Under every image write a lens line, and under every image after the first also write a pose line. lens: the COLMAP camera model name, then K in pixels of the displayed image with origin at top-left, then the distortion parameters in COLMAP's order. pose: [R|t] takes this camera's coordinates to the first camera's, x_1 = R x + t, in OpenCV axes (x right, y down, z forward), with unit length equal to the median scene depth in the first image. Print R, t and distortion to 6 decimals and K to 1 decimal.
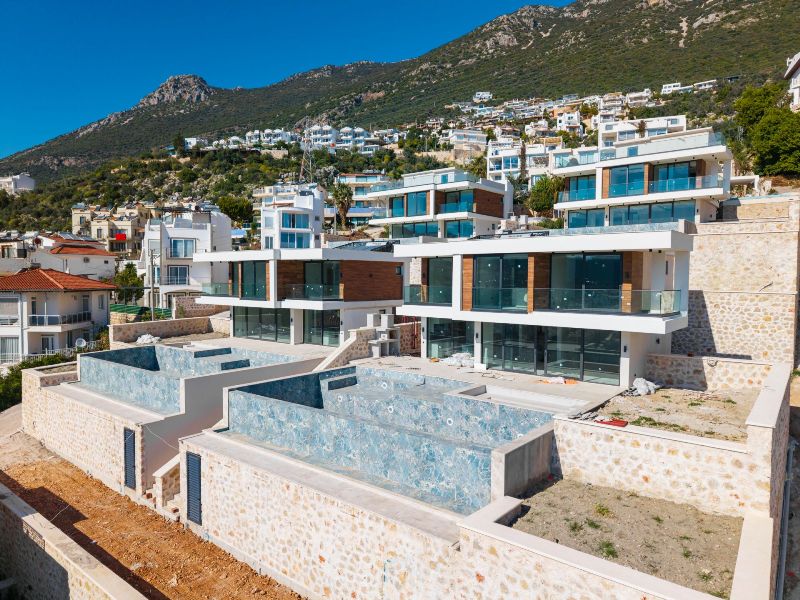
lens RADIAL K [[535.9, 0, 395.9], [0, 535.9, 300.9], [0, 0, 1]] dist [0.020714, -0.016778]
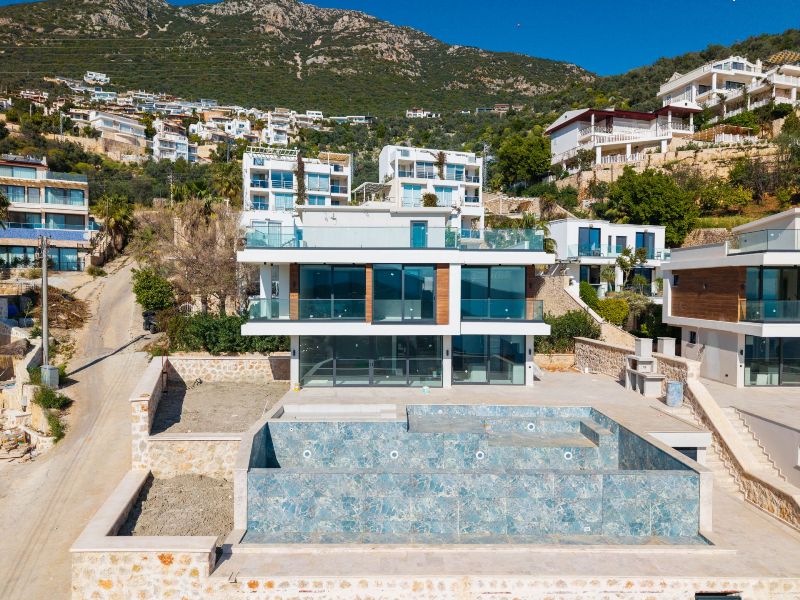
lens RADIAL K [[535.9, 0, 395.8], [0, 535.9, 300.0], [0, 0, 1]] dist [0.020714, -0.016778]
pose [[0.771320, -0.015535, 0.636258, -0.054123], [0.026121, 0.999632, -0.007259, -0.043638], [-0.635911, 0.022219, 0.771442, 0.175384]]
